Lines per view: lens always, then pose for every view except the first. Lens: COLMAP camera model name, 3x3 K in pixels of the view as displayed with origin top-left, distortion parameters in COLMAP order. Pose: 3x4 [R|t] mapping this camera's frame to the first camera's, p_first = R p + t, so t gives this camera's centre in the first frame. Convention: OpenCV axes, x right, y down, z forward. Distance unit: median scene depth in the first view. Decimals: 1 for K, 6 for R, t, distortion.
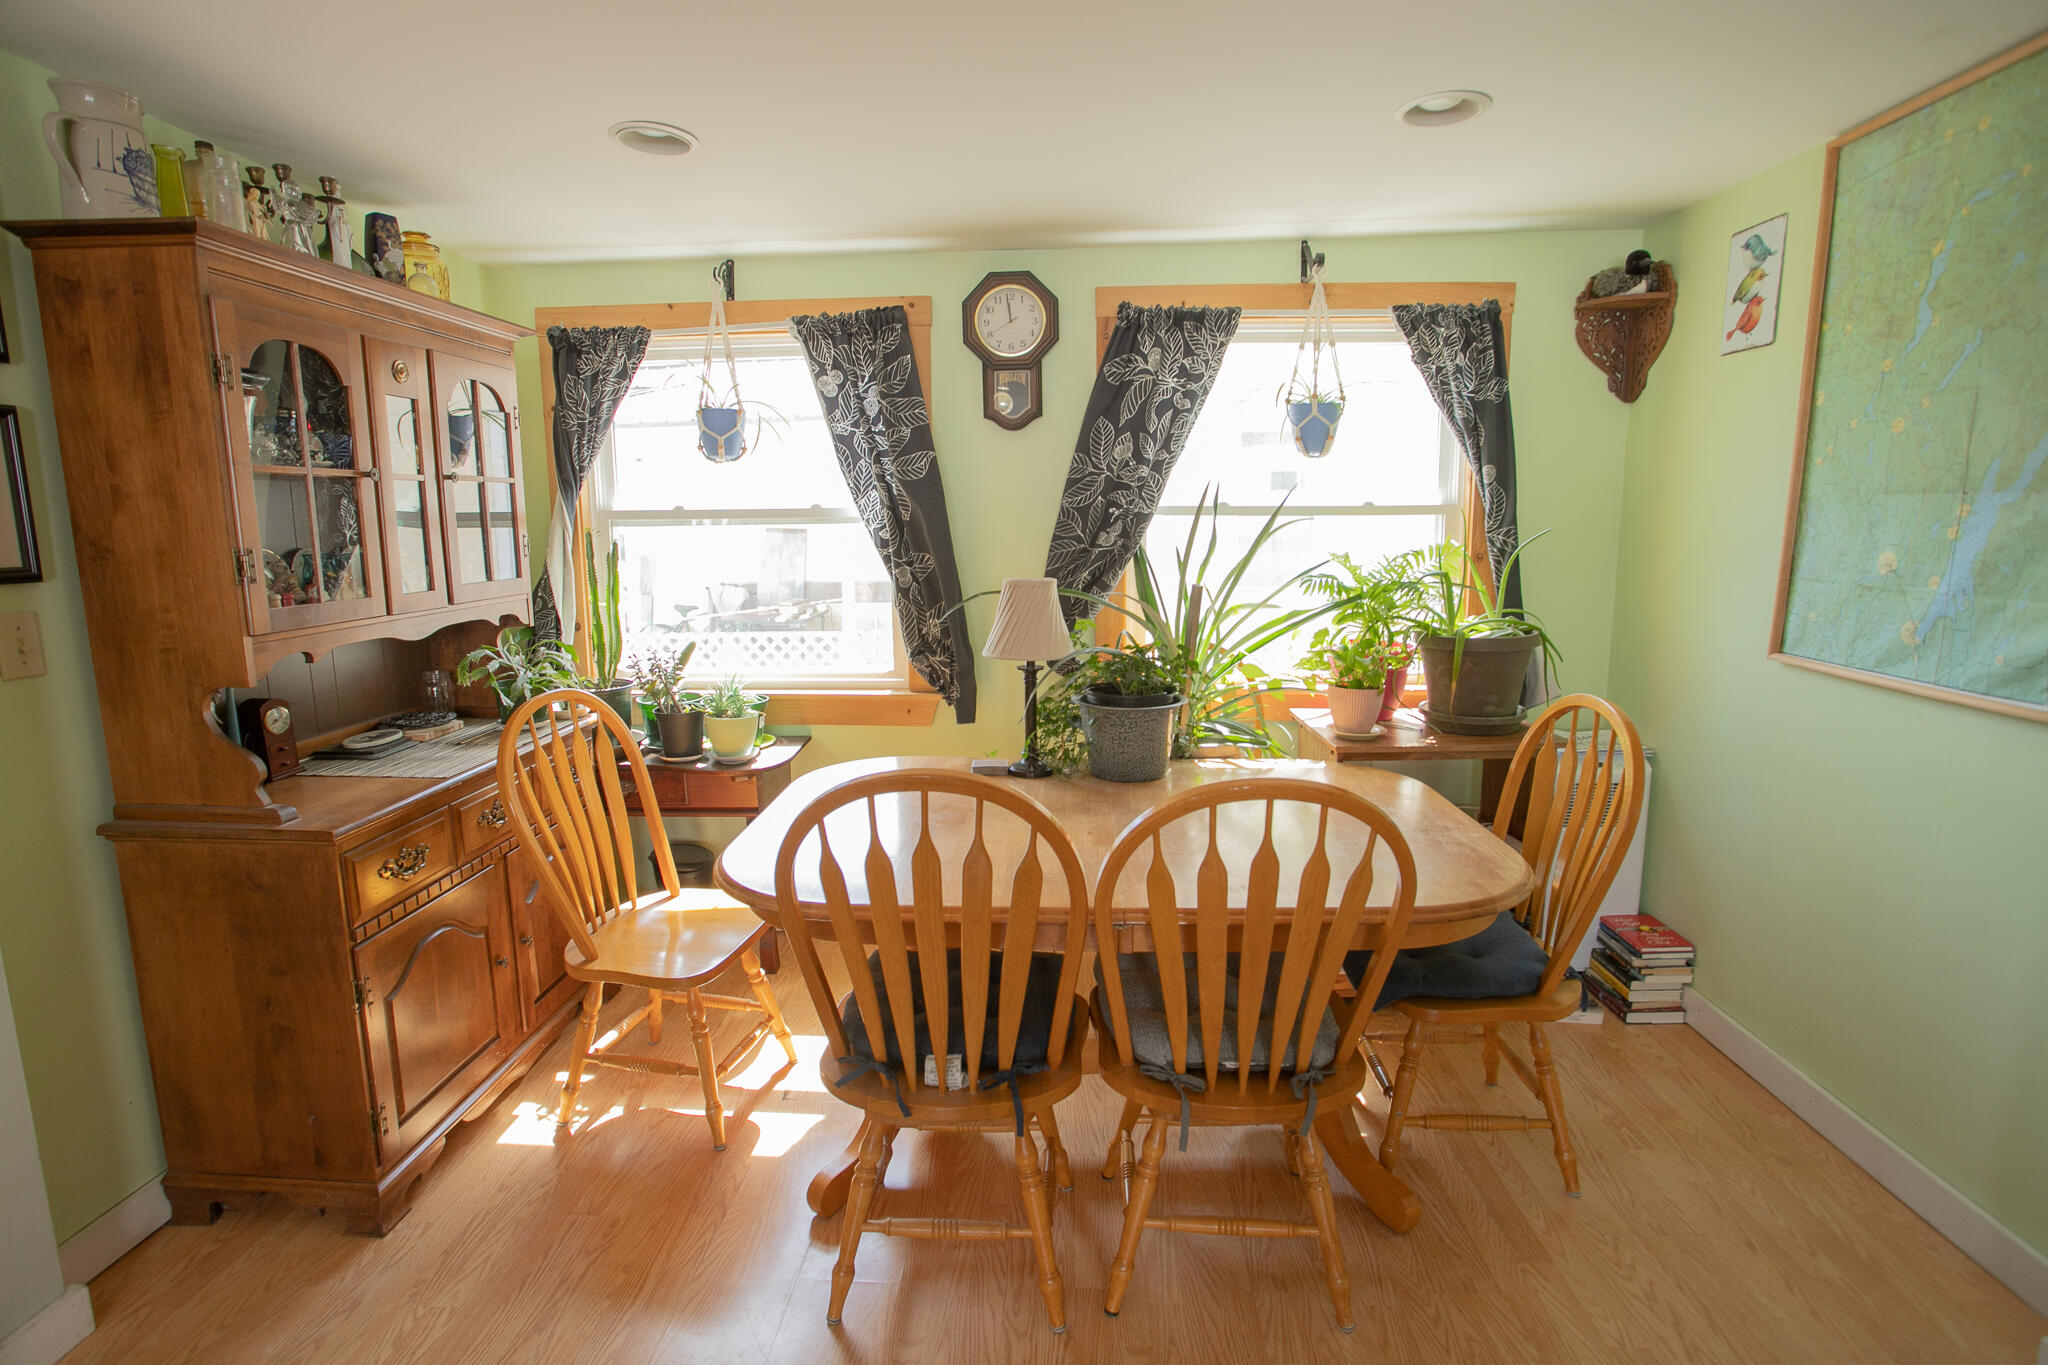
lens RADIAL K [[991.4, 0, 1022.5], [0, 991.4, 678.9], [0, 0, 1]] dist [-0.070406, 0.031375]
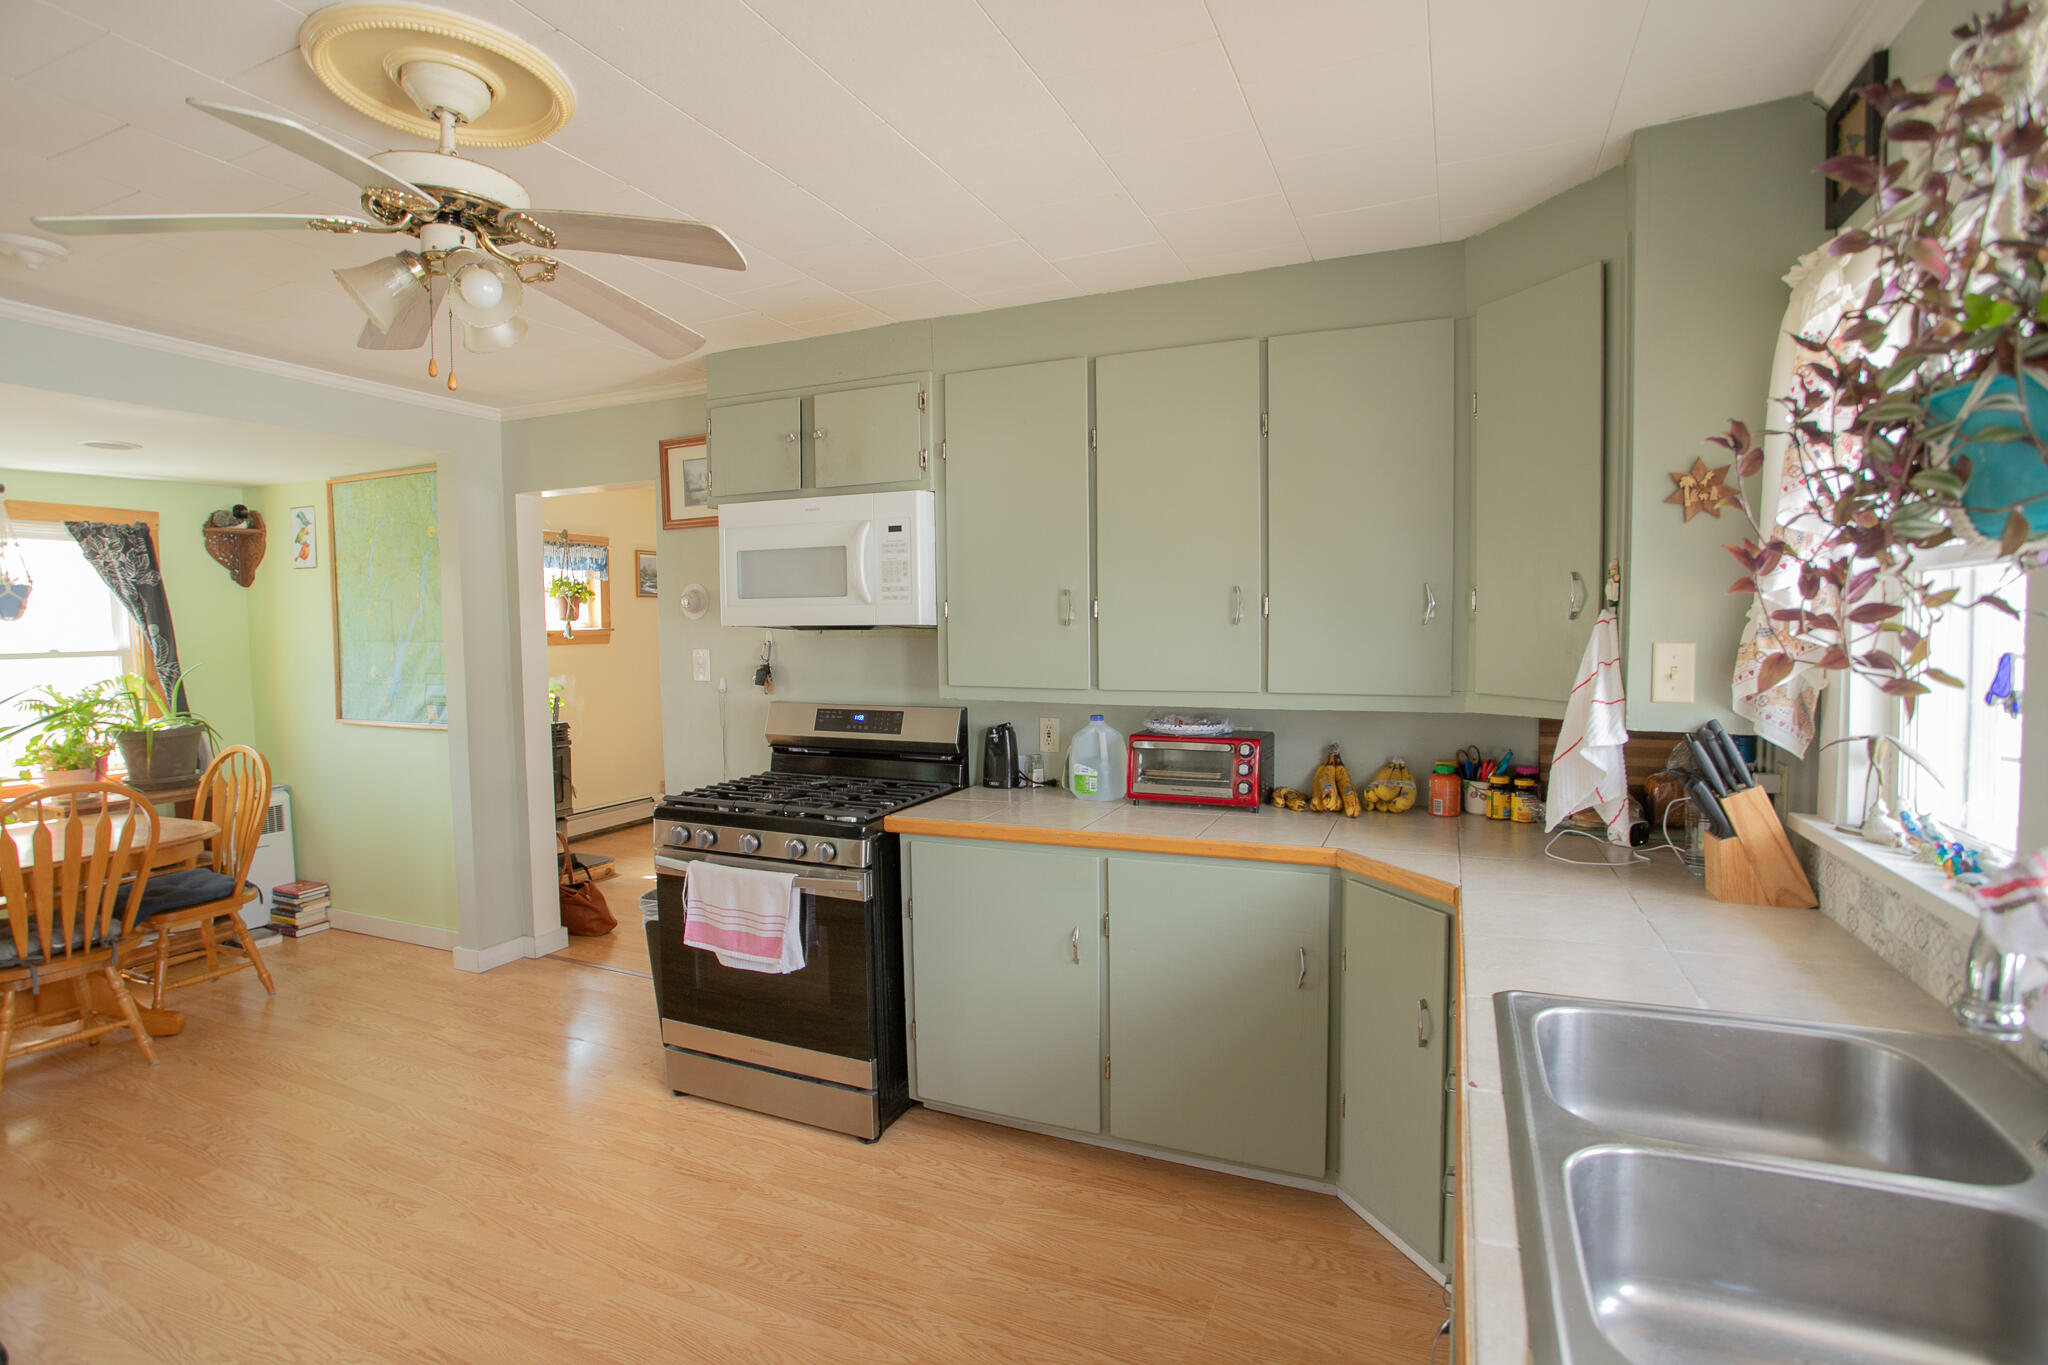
lens RADIAL K [[984.6, 0, 1024.0], [0, 984.6, 682.5], [0, 0, 1]] dist [-0.068463, 0.025139]
pose [[0.352462, -0.049116, 0.934536, -0.494055], [0.164632, 0.986302, -0.010255, 0.131020], [-0.921231, 0.157469, 0.355720, -0.893680]]
